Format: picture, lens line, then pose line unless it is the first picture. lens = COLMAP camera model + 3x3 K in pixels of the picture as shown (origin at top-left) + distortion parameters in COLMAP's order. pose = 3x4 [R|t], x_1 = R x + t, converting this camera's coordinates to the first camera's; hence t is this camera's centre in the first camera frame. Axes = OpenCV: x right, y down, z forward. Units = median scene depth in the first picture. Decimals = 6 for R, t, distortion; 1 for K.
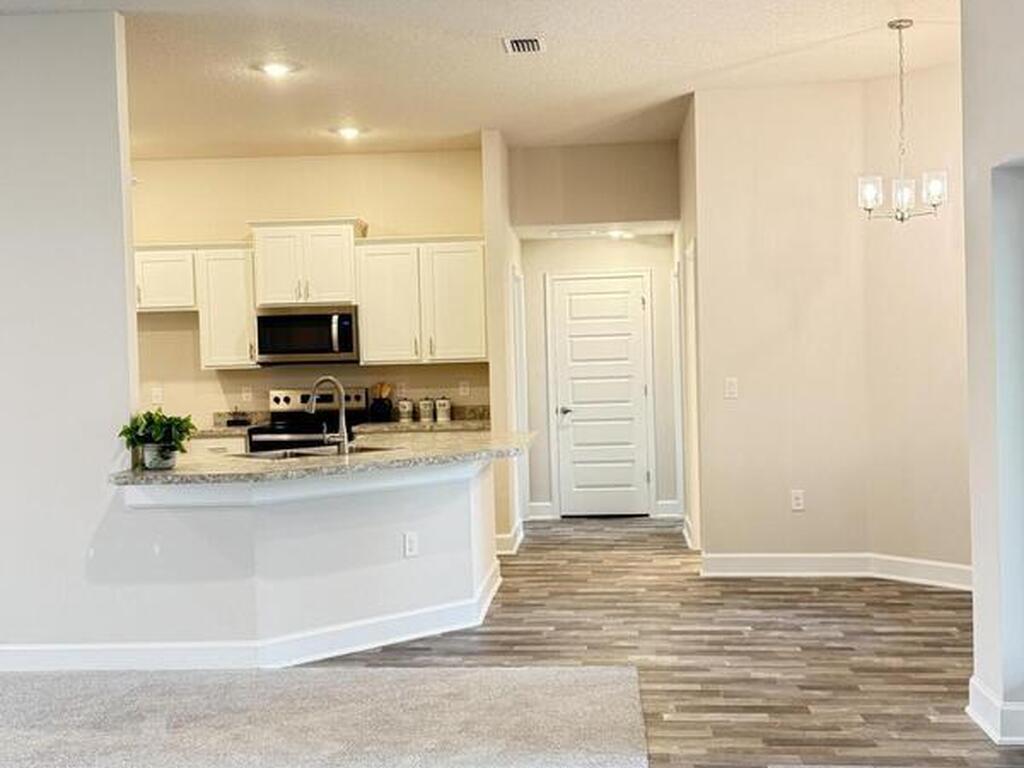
lens RADIAL K [[1192.0, 0, 512.0], [0, 1192.0, 384.0], [0, 0, 1]] dist [0.077379, -0.016305]
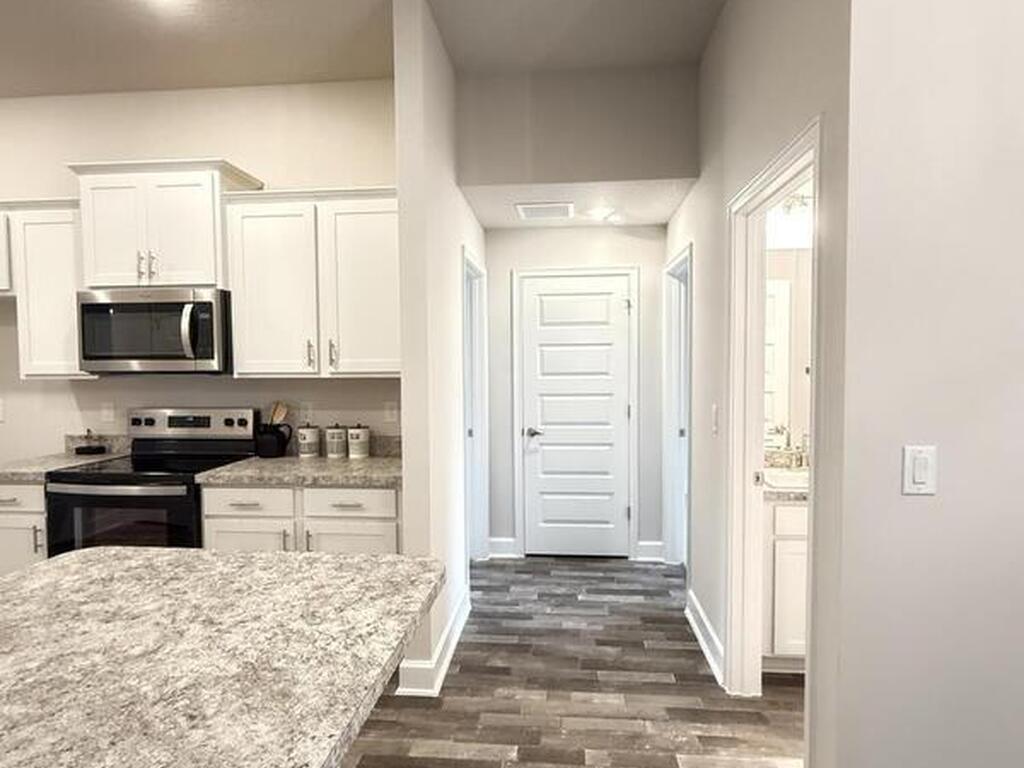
lens RADIAL K [[614.4, 0, 512.0], [0, 614.4, 384.0], [0, 0, 1]] dist [0.004685, 0.001148]
pose [[0.999743, 0.021120, -0.008249, 0.036962], [-0.021004, 0.999683, 0.013858, -0.020387], [0.008539, -0.013681, 0.999870, 0.634018]]
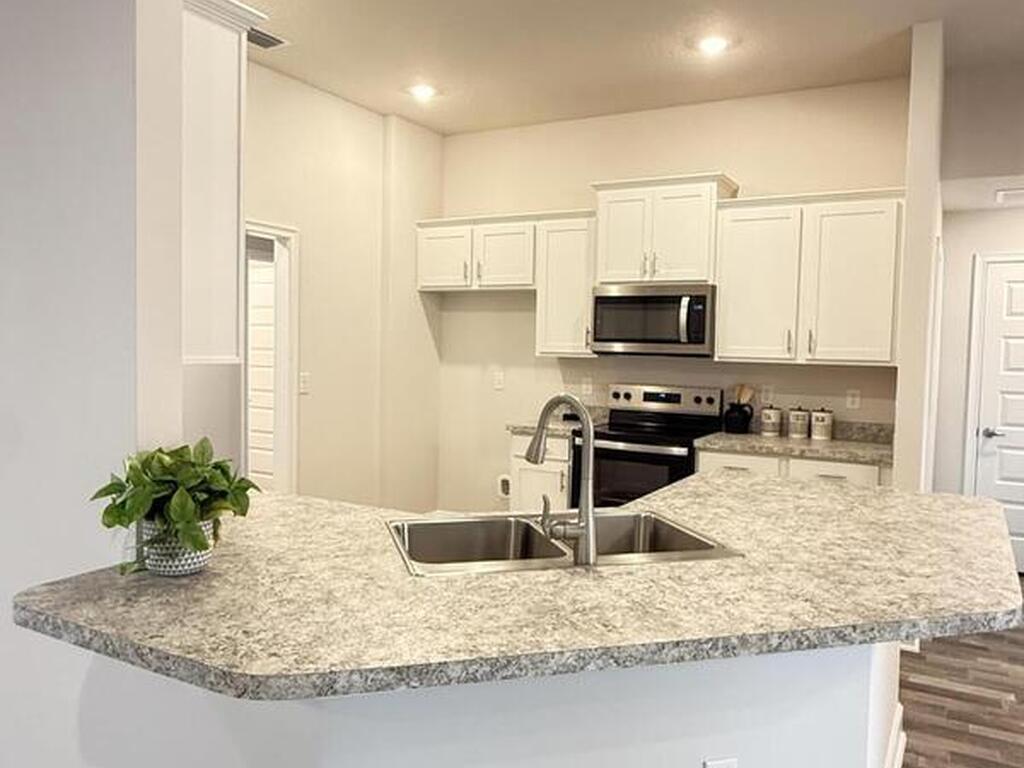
lens RADIAL K [[799.5, 0, 512.0], [0, 799.5, 384.0], [0, 0, 1]] dist [-0.001014, 0.005008]
pose [[0.907502, 0.069197, -0.414309, -0.027123], [-0.057888, 0.997529, 0.039807, -0.013716], [0.416039, -0.012141, 0.909265, 0.451208]]
